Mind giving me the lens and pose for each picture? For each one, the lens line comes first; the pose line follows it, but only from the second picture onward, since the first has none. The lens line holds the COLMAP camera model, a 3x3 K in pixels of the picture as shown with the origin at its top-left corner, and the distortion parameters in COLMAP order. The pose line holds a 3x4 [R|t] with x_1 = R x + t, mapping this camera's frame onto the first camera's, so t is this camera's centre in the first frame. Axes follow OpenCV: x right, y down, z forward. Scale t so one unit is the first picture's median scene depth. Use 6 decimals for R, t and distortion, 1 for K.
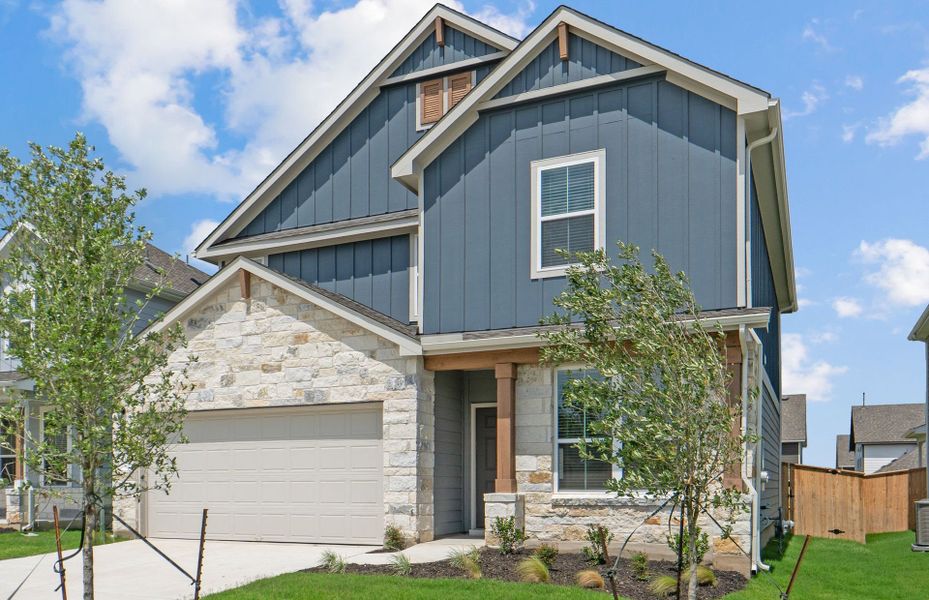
lens RADIAL K [[746.5, 0, 464.5], [0, 746.5, 300.0], [0, 0, 1]] dist [0.009307, 0.007427]
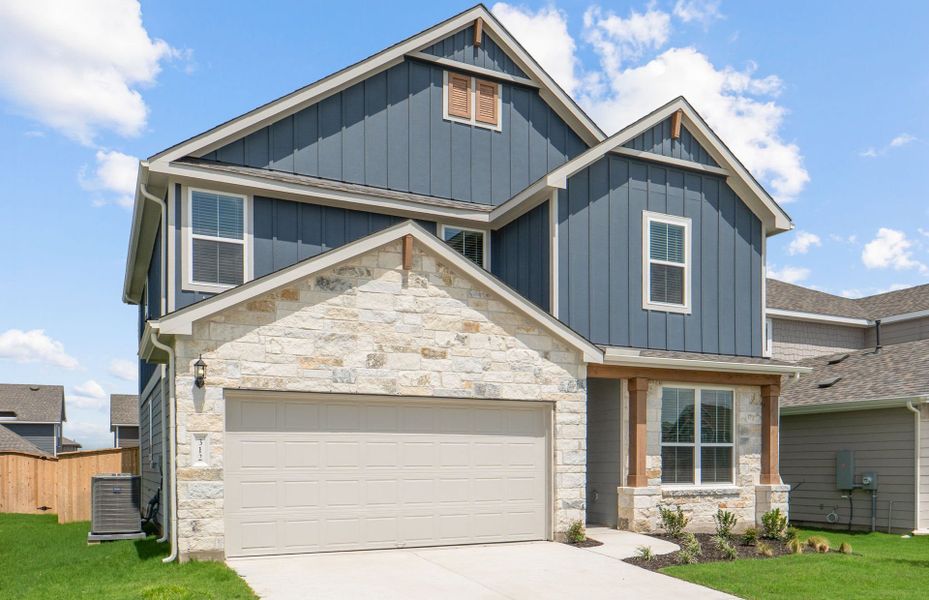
lens RADIAL K [[746.5, 0, 464.5], [0, 746.5, 300.0], [0, 0, 1]] dist [0.009307, 0.007427]
pose [[0.647597, 0.163410, 0.744255, -0.949290], [-0.178676, 0.982067, -0.060153, 0.078093], [-0.740738, -0.094025, 0.665182, 0.396532]]
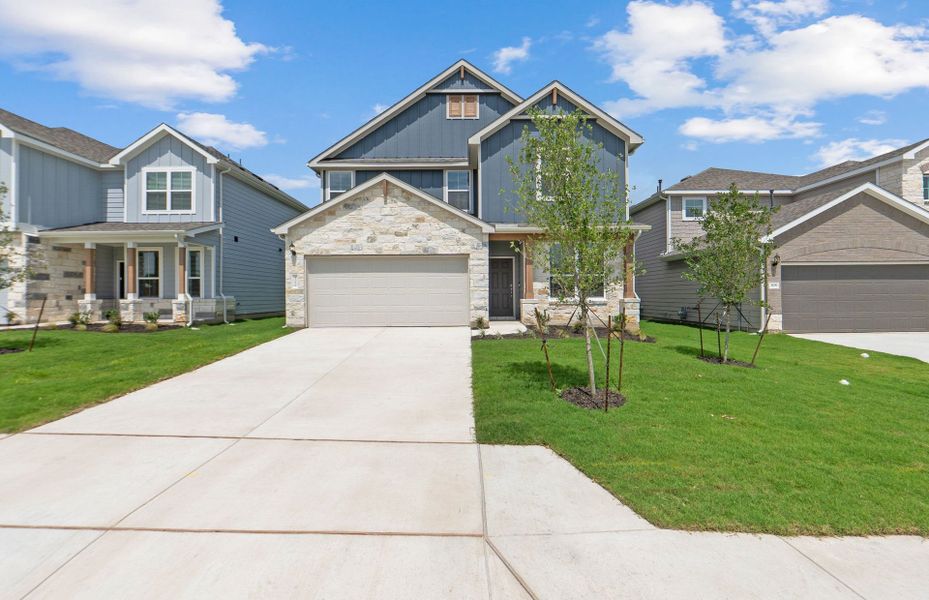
lens RADIAL K [[373.6, 0, 464.4], [0, 373.6, 203.5], [0, 0, 1]] dist [-0.000852, -0.000054]
pose [[0.912942, 0.092248, 0.397527, -0.512718], [-0.091425, 0.995589, -0.021068, 0.020440], [-0.397717, -0.017110, 0.917348, 0.079129]]
